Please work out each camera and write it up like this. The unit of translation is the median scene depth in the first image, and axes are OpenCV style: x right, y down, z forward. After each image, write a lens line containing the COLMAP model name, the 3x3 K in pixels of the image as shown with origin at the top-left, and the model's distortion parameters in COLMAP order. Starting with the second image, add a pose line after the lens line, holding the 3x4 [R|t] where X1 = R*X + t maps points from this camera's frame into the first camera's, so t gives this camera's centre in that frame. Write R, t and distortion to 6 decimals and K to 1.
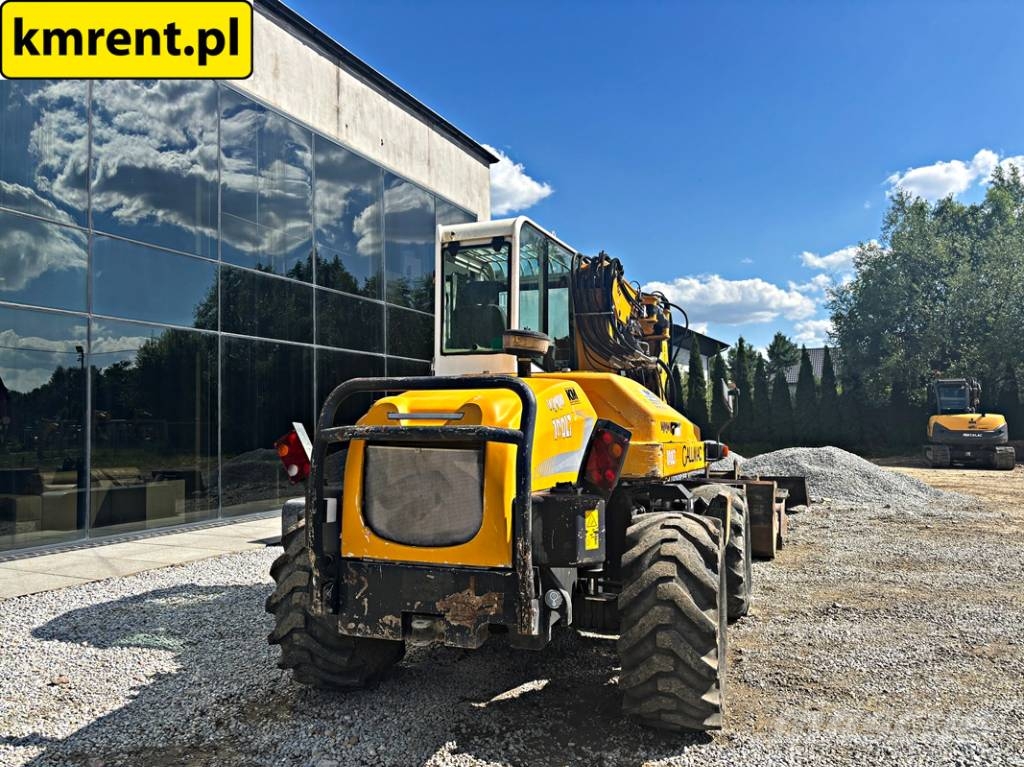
lens RADIAL K [[780.4, 0, 481.2], [0, 780.4, 379.8], [0, 0, 1]] dist [0.007248, -0.000366]
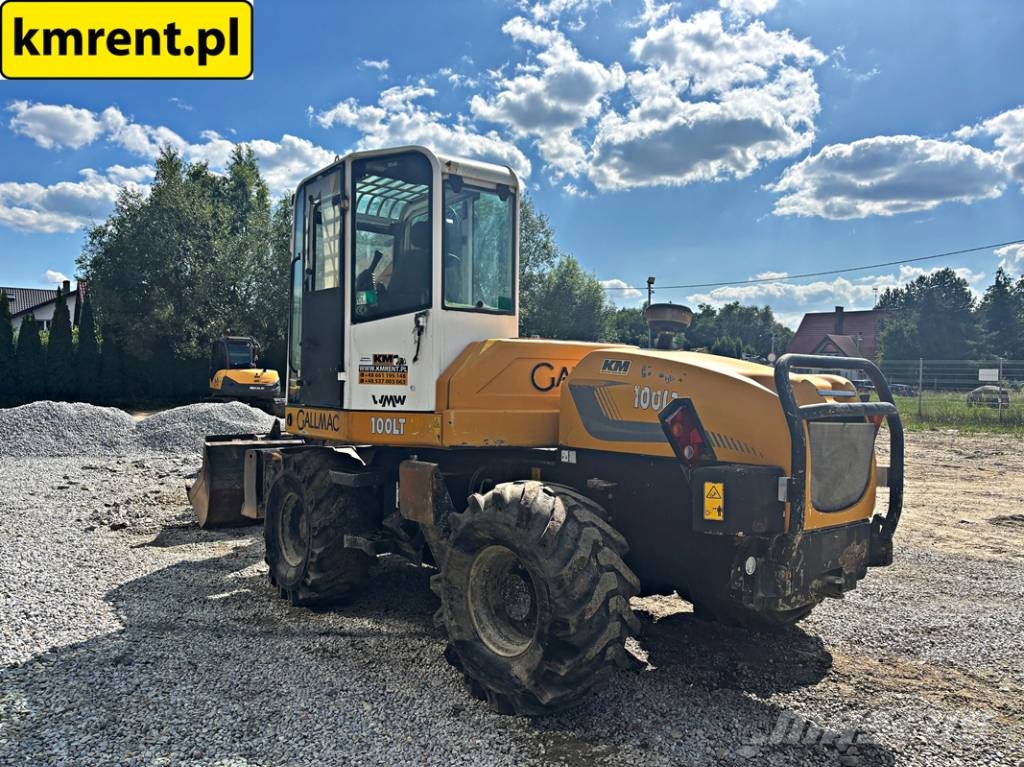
lens RADIAL K [[792.9, 0, 510.7], [0, 792.9, 386.9], [0, 0, 1]] dist [0.034066, -0.045199]
pose [[0.487272, 0.001952, 0.873248, -0.182754], [-0.066884, 0.997143, 0.035092, 0.004116], [-0.870685, -0.075506, 0.486010, 0.122943]]
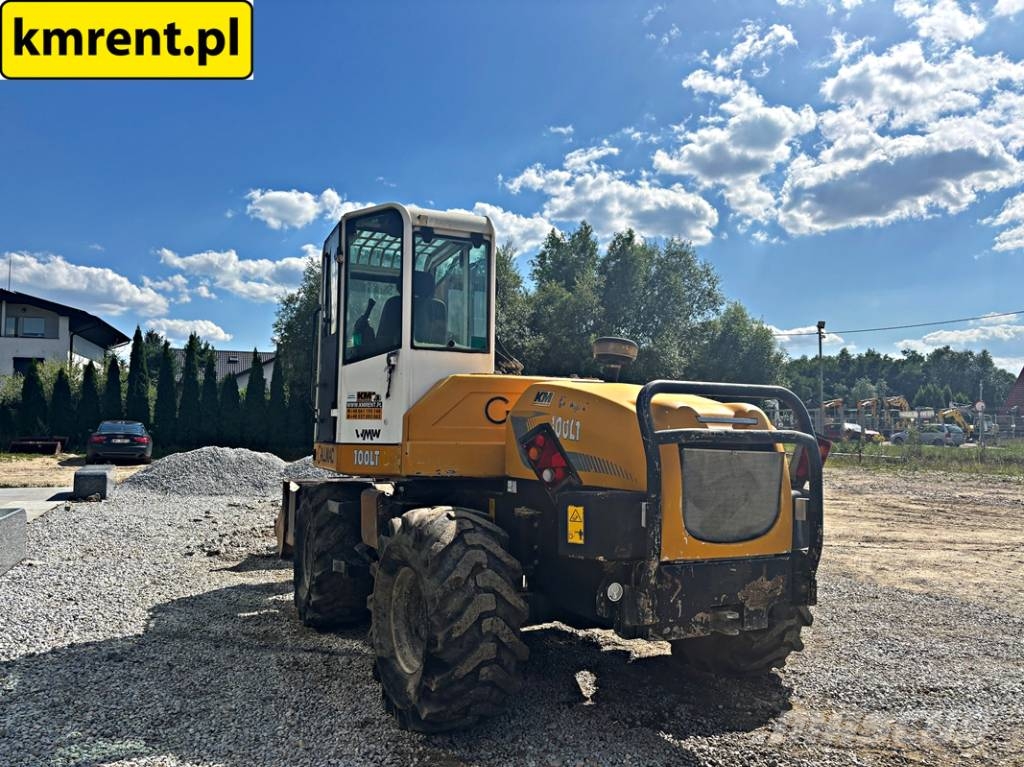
lens RADIAL K [[789.4, 0, 511.1], [0, 789.4, 384.5], [0, 0, 1]] dist [0.049452, -0.062342]
pose [[0.678900, 0.053737, 0.732262, -0.154219], [-0.057309, 0.998154, -0.020116, 0.005217], [-0.731991, -0.028308, 0.680726, 0.068836]]
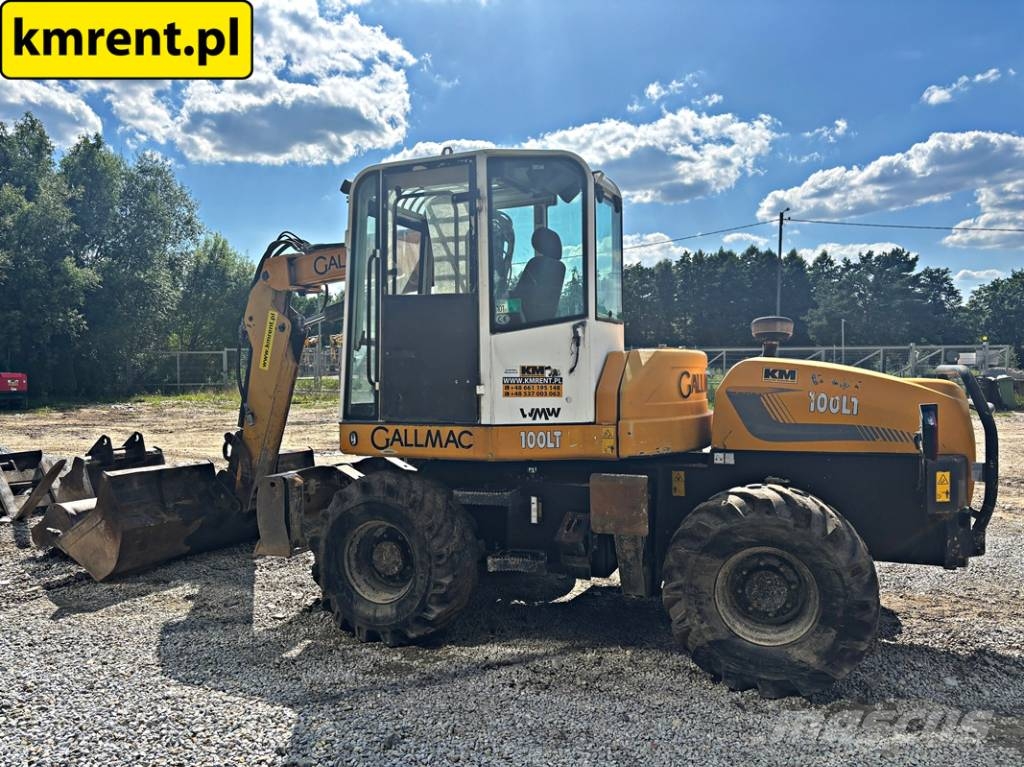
lens RADIAL K [[791.3, 0, 525.6], [0, 791.3, 376.0], [0, 0, 1]] dist [0.015564, 0.001218]
pose [[-0.007455, -0.011204, 0.999909, -0.217089], [-0.052947, 0.998539, 0.010794, 0.005675], [-0.998570, -0.052861, -0.008037, 0.258407]]
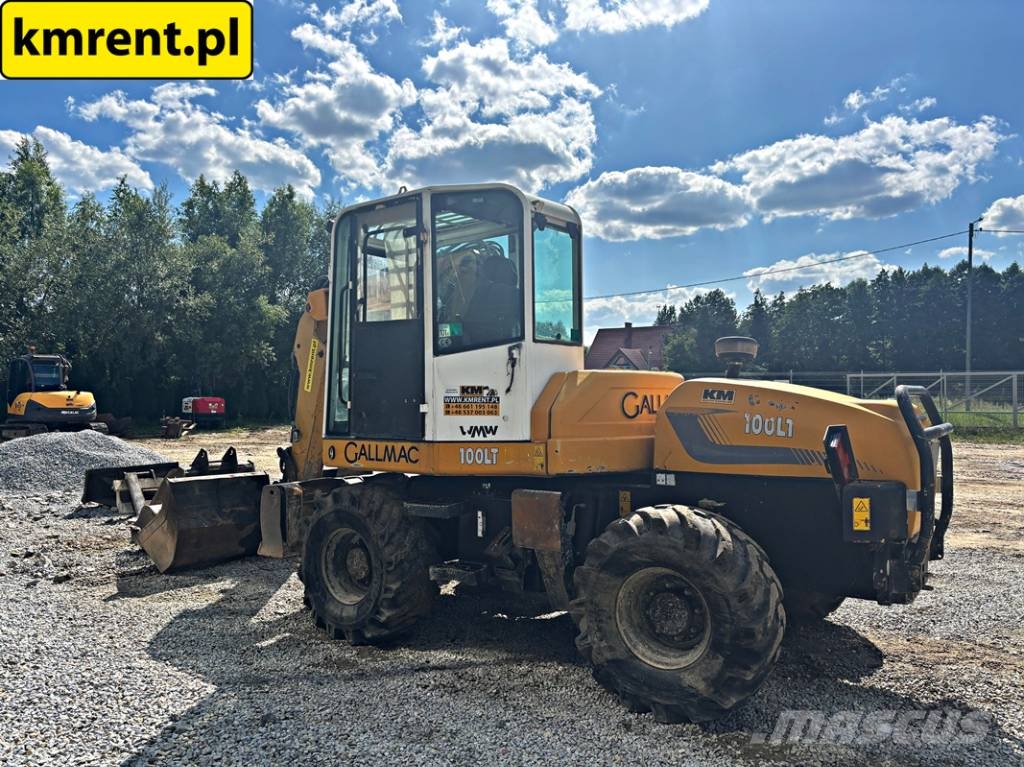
lens RADIAL K [[793.6, 0, 517.5], [0, 793.6, 380.4], [0, 0, 1]] dist [0.017805, -0.003518]
pose [[0.237727, 0.017985, 0.971166, -0.219804], [-0.053814, 0.998537, -0.005319, 0.004158], [-0.969840, -0.050997, 0.238347, 0.192452]]
